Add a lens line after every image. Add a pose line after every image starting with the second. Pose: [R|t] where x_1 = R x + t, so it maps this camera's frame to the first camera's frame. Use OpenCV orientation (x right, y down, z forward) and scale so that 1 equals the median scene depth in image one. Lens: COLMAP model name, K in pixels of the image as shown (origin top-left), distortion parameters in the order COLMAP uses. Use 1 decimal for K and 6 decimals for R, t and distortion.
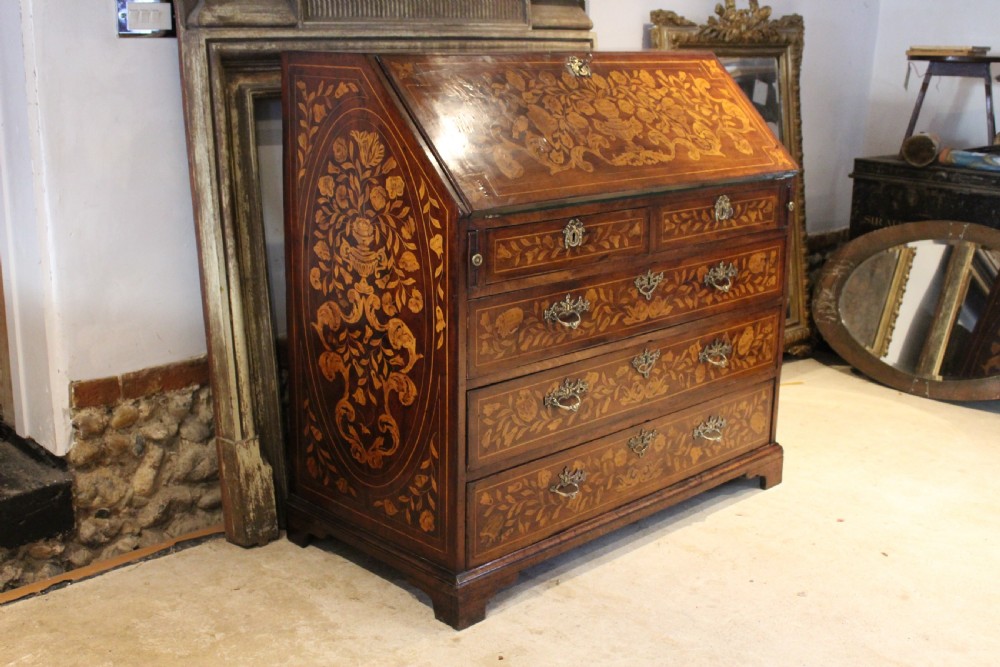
lens RADIAL K [[1179.9, 0, 491.6], [0, 1179.9, 323.9], [0, 0, 1]] dist [-0.099406, 0.116664]
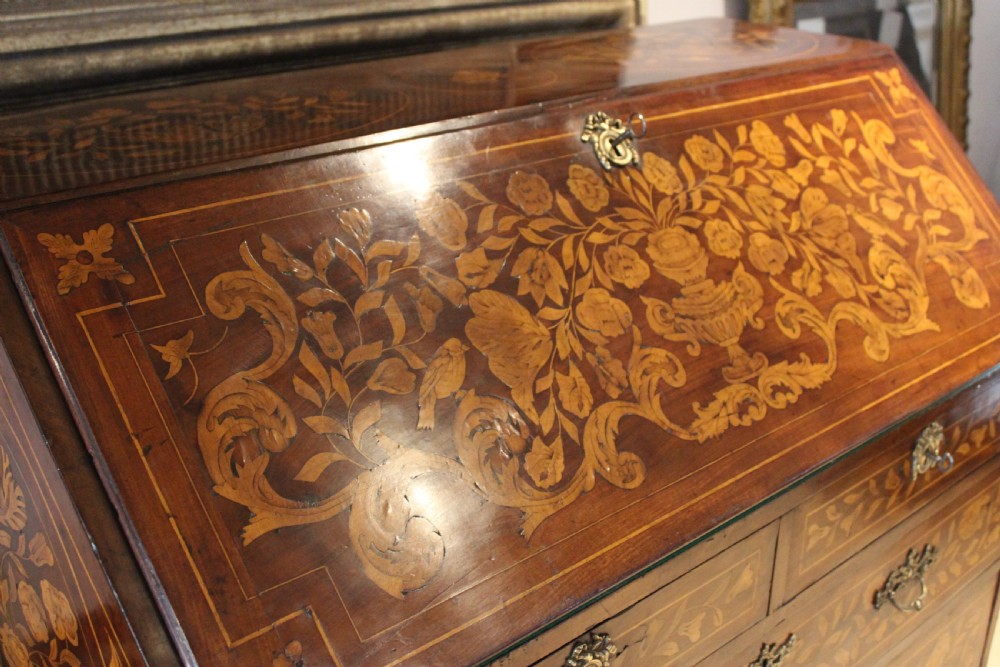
lens RADIAL K [[1179.9, 0, 491.6], [0, 1179.9, 323.9], [0, 0, 1]] dist [-0.099406, 0.116664]
pose [[0.999718, 0.010416, -0.021363, 0.041576], [-0.007408, 0.990634, 0.136342, -0.208696], [0.022583, -0.136145, 0.990431, 0.578080]]
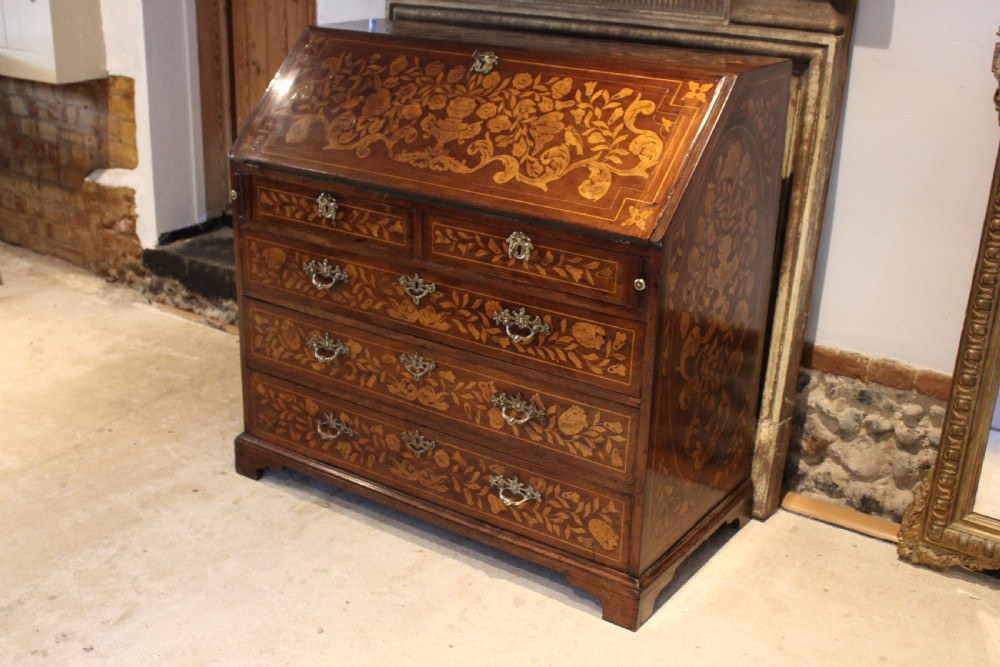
lens RADIAL K [[1179.9, 0, 491.6], [0, 1179.9, 323.9], [0, 0, 1]] dist [-0.099406, 0.116664]
pose [[0.193128, 0.329217, -0.924293, 1.030448], [-0.262521, 0.925021, 0.274624, -0.283494], [0.945402, 0.189609, 0.265074, 0.778376]]
